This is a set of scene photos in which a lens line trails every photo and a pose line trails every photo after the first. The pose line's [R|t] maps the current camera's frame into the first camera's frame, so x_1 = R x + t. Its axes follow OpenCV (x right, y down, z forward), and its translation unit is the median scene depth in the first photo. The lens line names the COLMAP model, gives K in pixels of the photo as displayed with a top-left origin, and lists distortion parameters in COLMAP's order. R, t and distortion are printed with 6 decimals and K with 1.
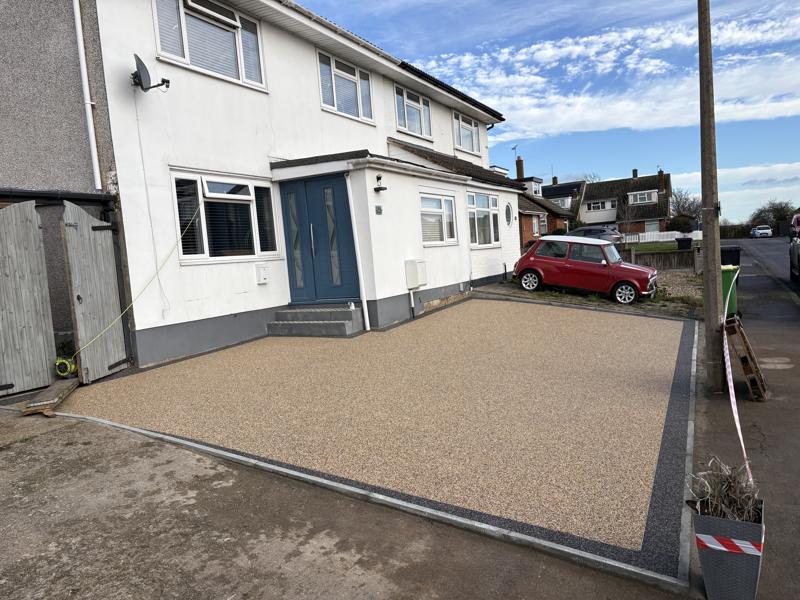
lens RADIAL K [[605.4, 0, 399.7], [0, 605.4, 302.5], [0, 0, 1]] dist [0.039701, -0.040047]
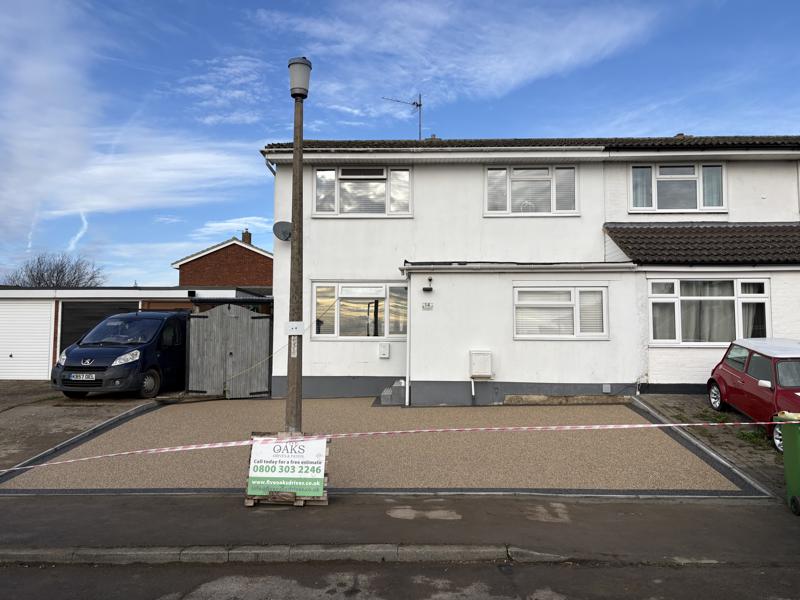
lens RADIAL K [[605.4, 0, 399.8], [0, 605.4, 303.9], [0, 0, 1]] dist [0.039701, -0.040047]
pose [[0.430851, 0.023603, -0.902114, 0.979587], [-0.107655, 0.993864, -0.025412, -0.117703], [0.895979, 0.108066, 0.430748, 0.422815]]
